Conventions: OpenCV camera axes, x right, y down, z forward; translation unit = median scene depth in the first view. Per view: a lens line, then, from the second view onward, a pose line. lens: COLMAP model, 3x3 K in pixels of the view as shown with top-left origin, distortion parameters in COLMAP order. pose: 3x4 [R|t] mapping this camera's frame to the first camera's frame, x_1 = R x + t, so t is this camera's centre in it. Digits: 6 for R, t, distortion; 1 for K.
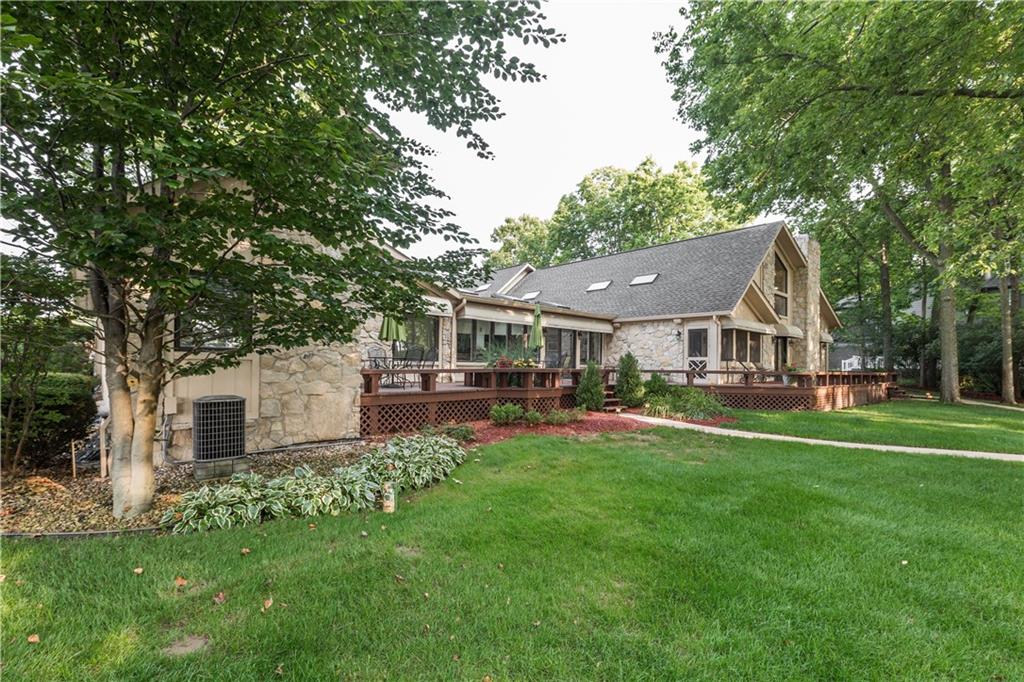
lens RADIAL K [[461.8, 0, 492.0], [0, 461.8, 373.4], [0, 0, 1]] dist [-0.000266, 0.000011]
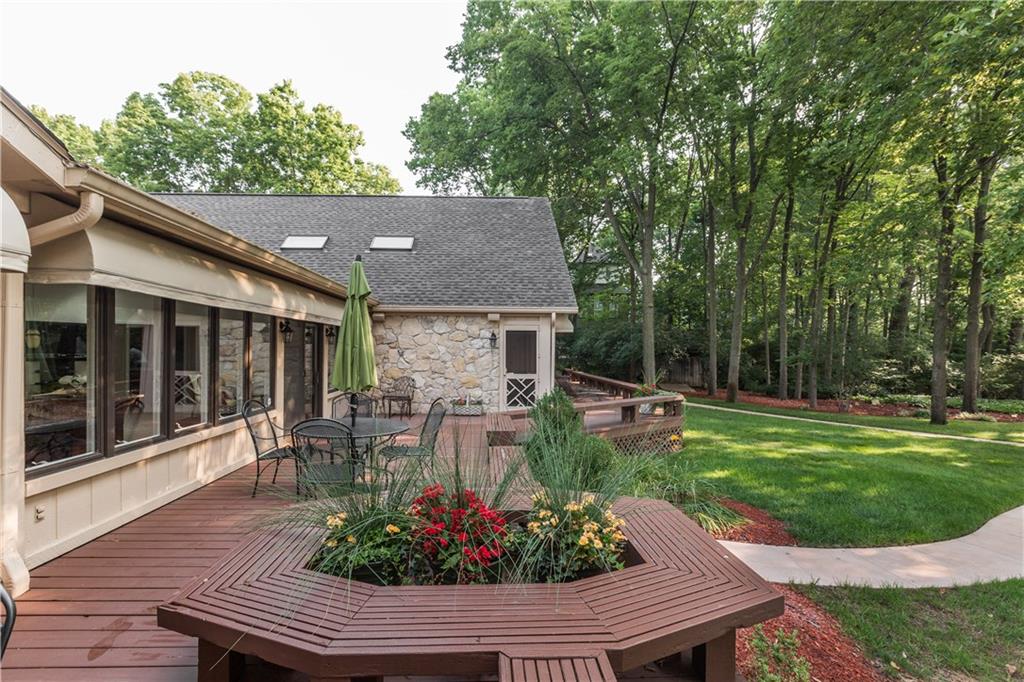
lens RADIAL K [[481.3, 0, 512.0], [0, 481.3, 341.0], [0, 0, 1]] dist [0.000554, 0.000120]
pose [[0.633469, 0.001683, 0.773766, -0.082467], [0.017974, 0.999696, -0.016889, -0.065143], [-0.773559, 0.024607, 0.633246, 0.534197]]
